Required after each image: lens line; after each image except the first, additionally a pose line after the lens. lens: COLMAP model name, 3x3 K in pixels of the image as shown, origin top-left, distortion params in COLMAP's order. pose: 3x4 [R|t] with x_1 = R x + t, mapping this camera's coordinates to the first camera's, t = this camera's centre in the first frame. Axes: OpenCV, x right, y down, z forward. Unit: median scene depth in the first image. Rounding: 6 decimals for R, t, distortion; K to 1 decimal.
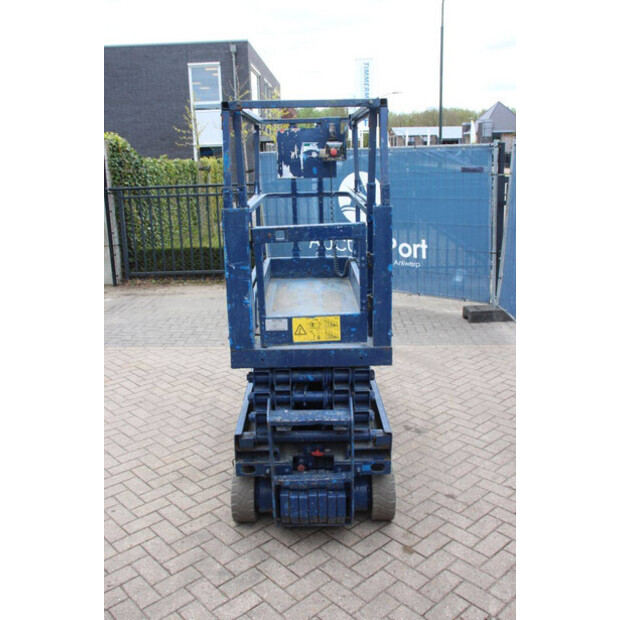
lens RADIAL K [[606.2, 0, 310.0], [0, 606.2, 310.0], [0, 0, 1]] dist [-0.152332, 0.246670]
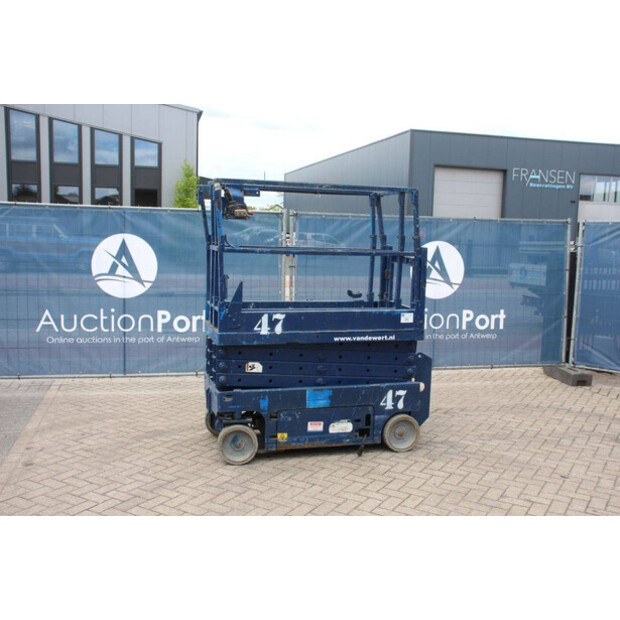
lens RADIAL K [[660.2, 0, 310.0], [0, 660.2, 310.0], [0, 0, 1]] dist [-0.093307, 0.226739]
pose [[-0.280421, -0.096763, 0.954987, -1.638203], [0.216313, 0.962943, 0.161086, -0.321687], [-0.935186, 0.251748, -0.249099, 1.573557]]
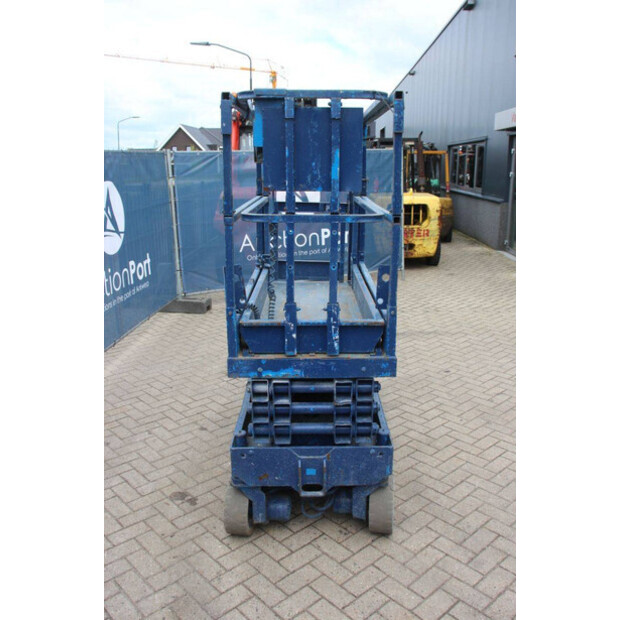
lens RADIAL K [[570.3, 0, 310.0], [0, 570.3, 310.0], [0, 0, 1]] dist [-0.168942, 0.212738]
pose [[-0.999769, 0.020462, 0.006614, -0.004951], [0.021123, 0.876876, 0.480253, -0.515534], [0.004027, 0.480281, -0.877105, 2.075071]]
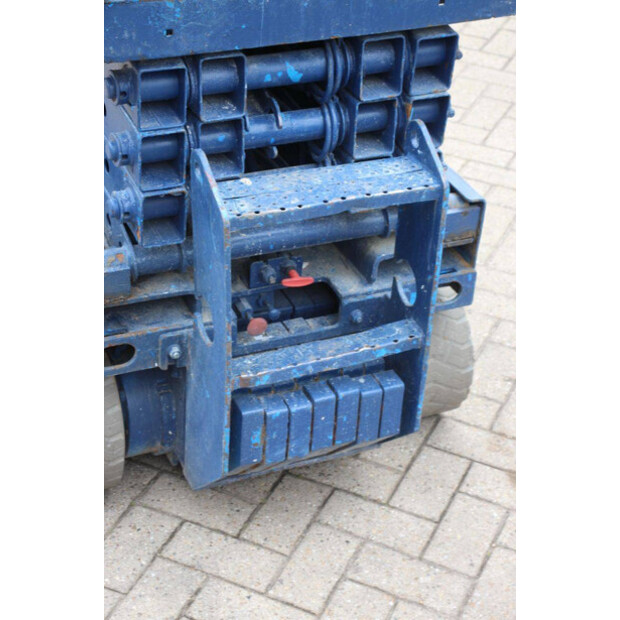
lens RADIAL K [[1382.8, 0, 310.0], [0, 1382.8, 310.0], [0, 0, 1]] dist [0.333435, 0.104814]
pose [[0.913701, -0.156268, 0.375140, -0.280612], [0.023411, 0.941819, 0.335304, -0.023338], [-0.405712, -0.297585, 0.864200, 0.256193]]
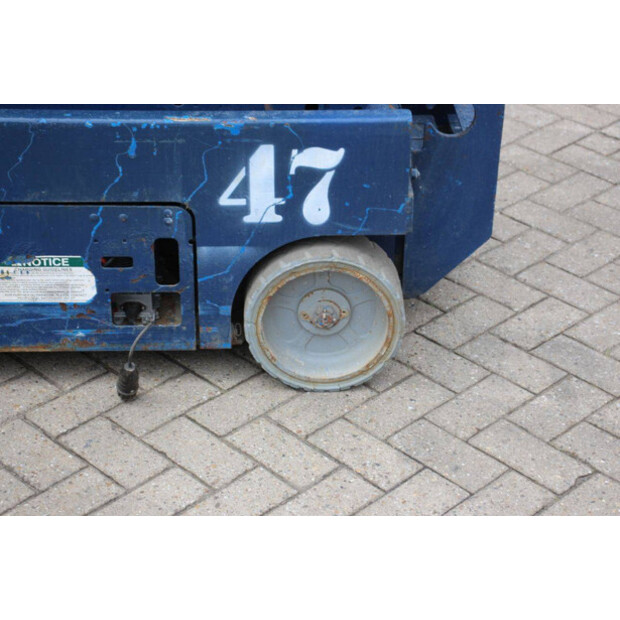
lens RADIAL K [[1463.3, 0, 310.0], [0, 1463.3, 310.0], [0, 0, 1]] dist [0.413891, -0.032477]
pose [[-0.032579, -0.515940, 0.856005, -0.875168], [0.235096, 0.828473, 0.508294, -0.149766], [-0.971426, 0.217803, 0.094305, 0.934883]]
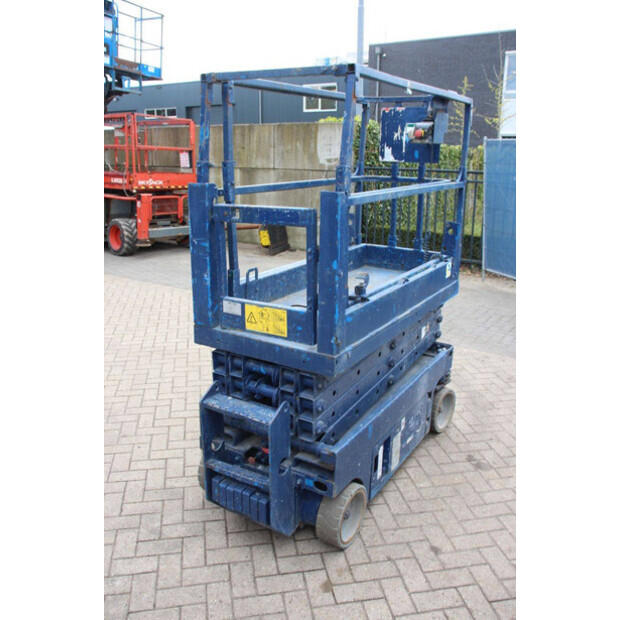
lens RADIAL K [[570.3, 0, 310.0], [0, 570.3, 310.0], [0, 0, 1]] dist [-0.168942, 0.212738]
pose [[0.850161, 0.177873, -0.495568, 0.442524], [-0.159193, 0.983994, 0.080083, -0.056988], [0.501881, 0.010808, 0.864869, 0.252129]]
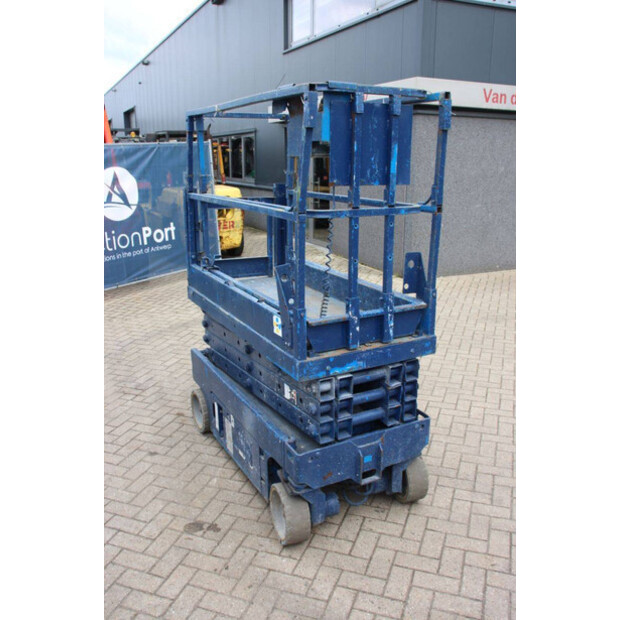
lens RADIAL K [[570.3, 0, 310.0], [0, 570.3, 310.0], [0, 0, 1]] dist [-0.168942, 0.212738]
pose [[-0.884655, 0.146710, -0.442563, 0.434296], [-0.092618, 0.874990, 0.475199, -0.501977], [0.456955, 0.461376, -0.760476, 1.964125]]
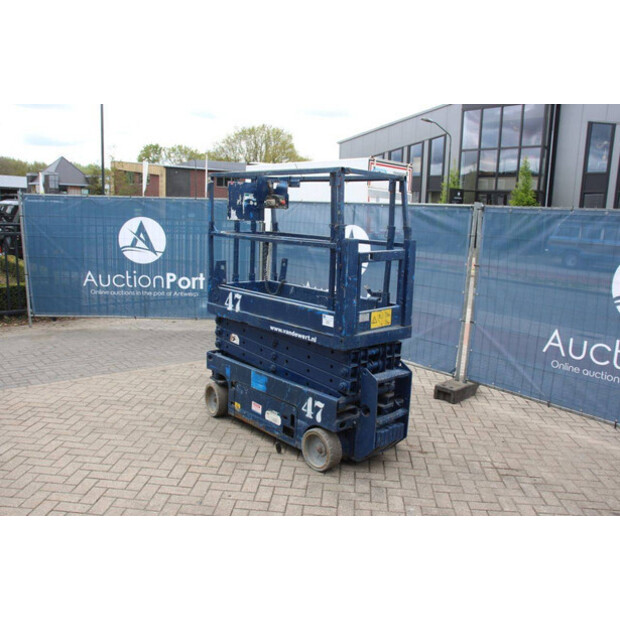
lens RADIAL K [[551.5, 0, 310.0], [0, 551.5, 310.0], [0, 0, 1]] dist [-0.110101, 0.016146]
pose [[0.733931, -0.065593, 0.676049, -0.952391], [0.111099, 0.993514, -0.024217, 0.020711], [-0.670076, 0.092882, 0.736459, 0.078677]]
